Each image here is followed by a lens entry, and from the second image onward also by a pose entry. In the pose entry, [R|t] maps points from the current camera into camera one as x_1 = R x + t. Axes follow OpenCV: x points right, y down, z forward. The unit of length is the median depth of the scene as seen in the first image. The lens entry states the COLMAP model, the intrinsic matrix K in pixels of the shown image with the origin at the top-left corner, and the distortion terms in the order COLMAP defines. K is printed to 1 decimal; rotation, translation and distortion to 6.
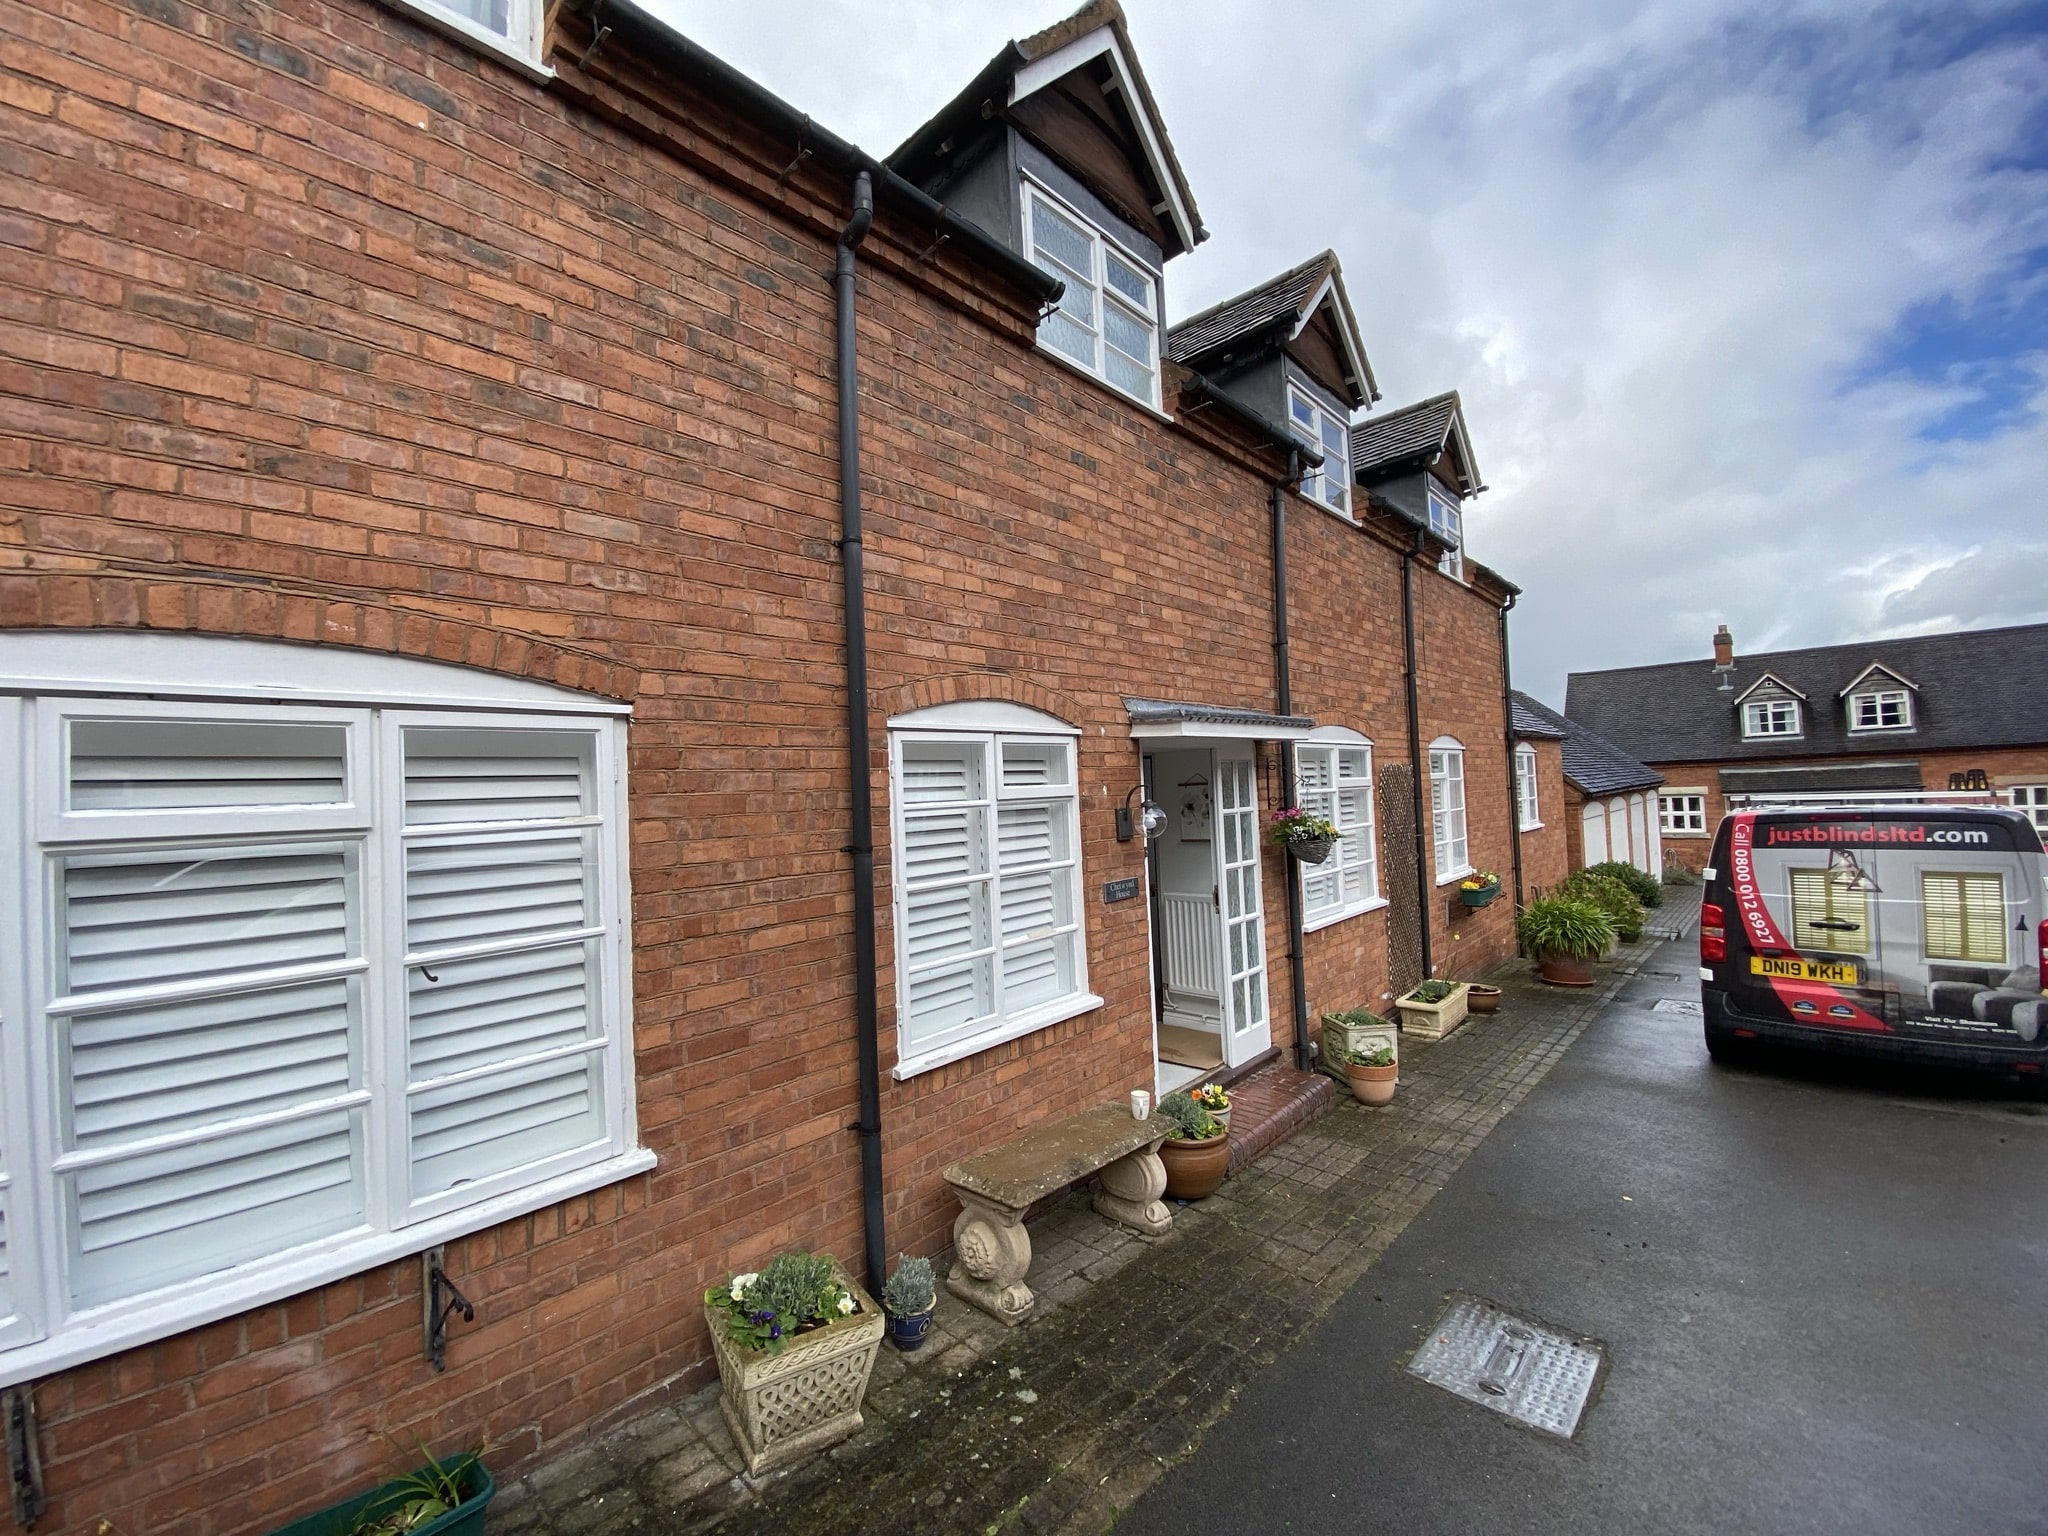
lens RADIAL K [[815.0, 0, 1024.6], [0, 815.0, 774.4], [0, 0, 1]] dist [0.034250, -0.027071]
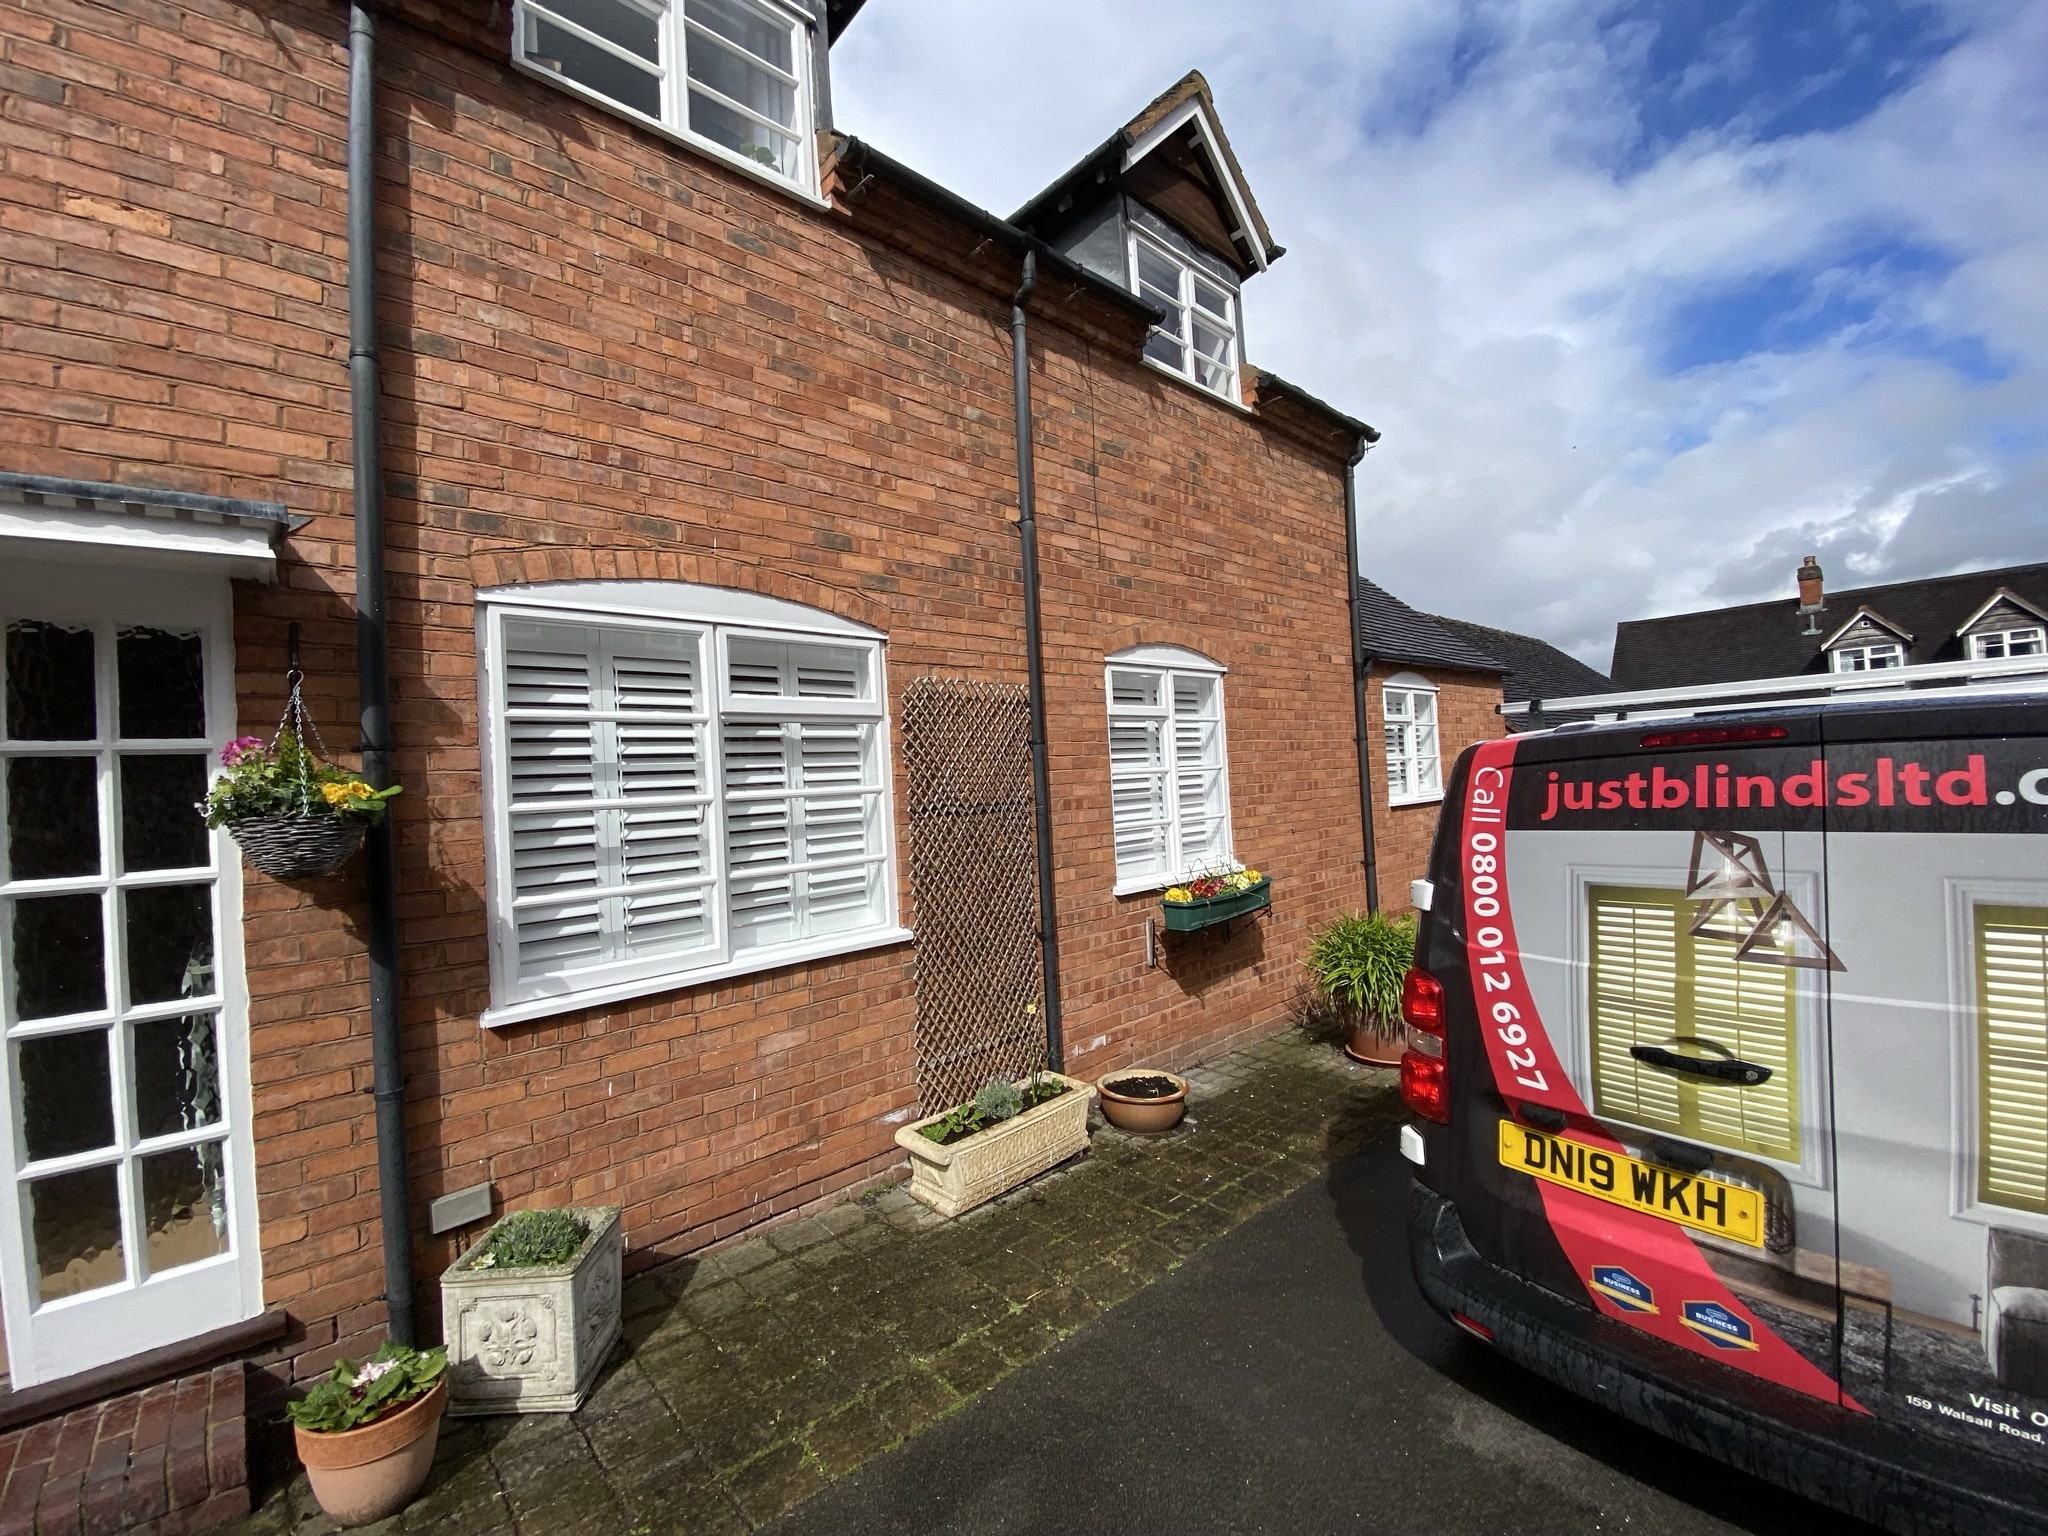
lens RADIAL K [[819.5, 0, 1024.0], [0, 819.5, 768.0], [0, 0, 1]] dist [0.012302, -0.017088]
pose [[0.995972, -0.012118, -0.088847, 0.232519], [0.012984, 0.999874, 0.009178, 0.018348], [0.088725, -0.010295, 0.996003, 0.201953]]
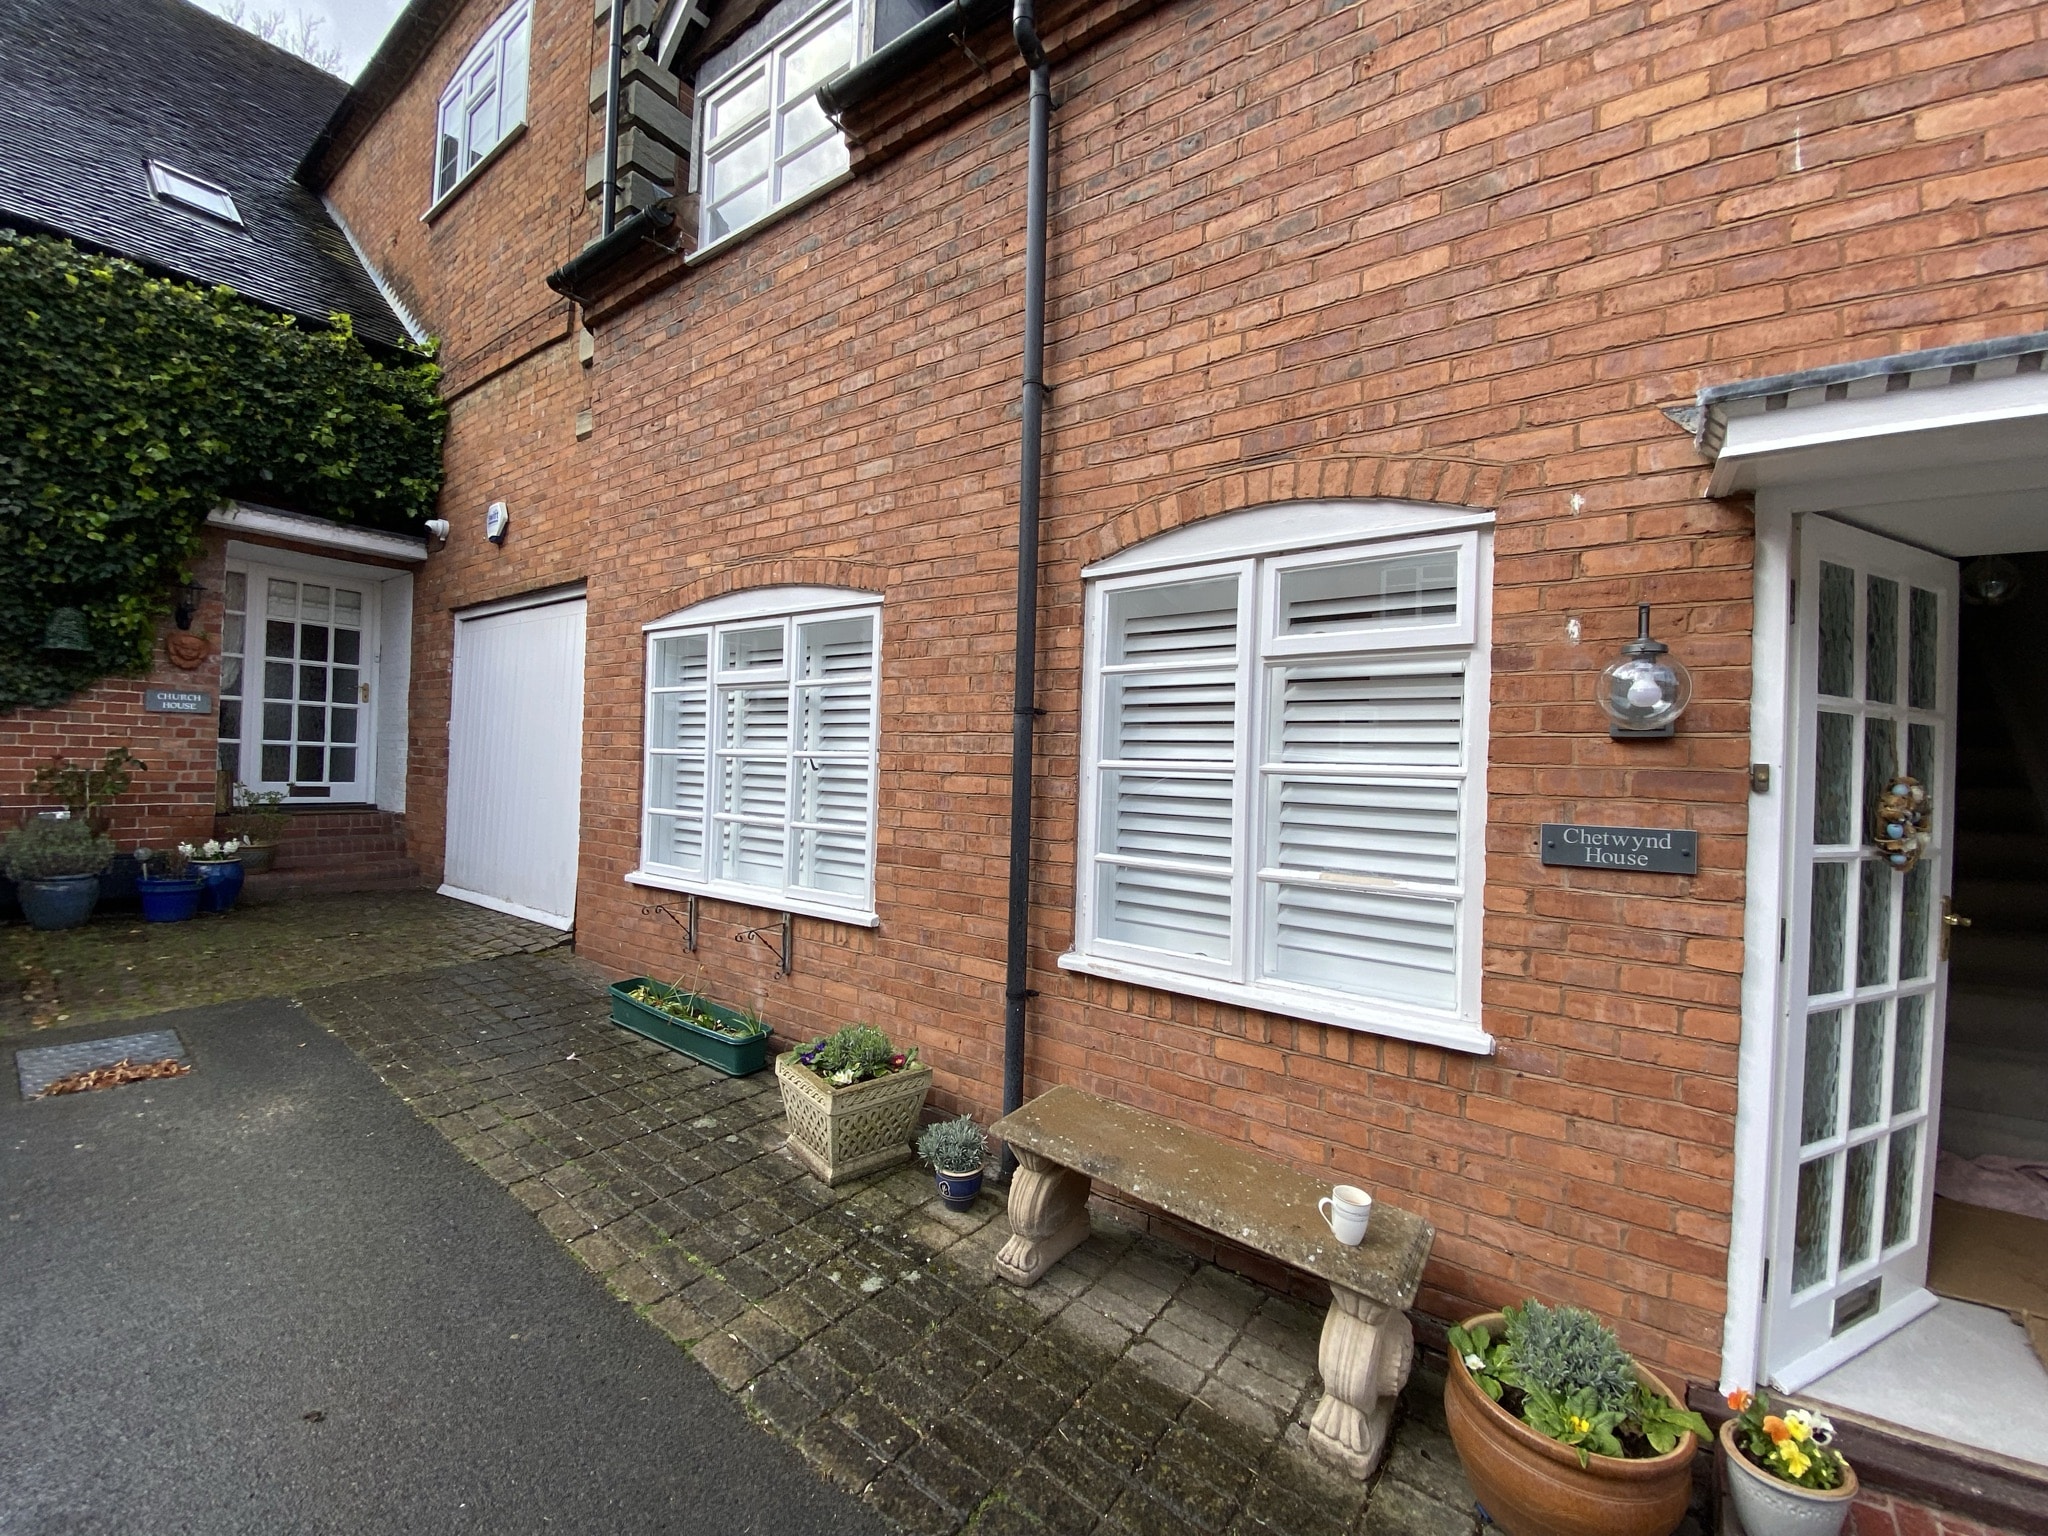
lens RADIAL K [[815.0, 0, 1024.6], [0, 815.0, 774.4], [0, 0, 1]] dist [0.034250, -0.027071]
pose [[0.121329, 0.053416, -0.991174, 1.044051], [-0.011520, 0.998560, 0.052403, 0.160524], [0.992545, 0.005060, 0.121770, 1.220847]]
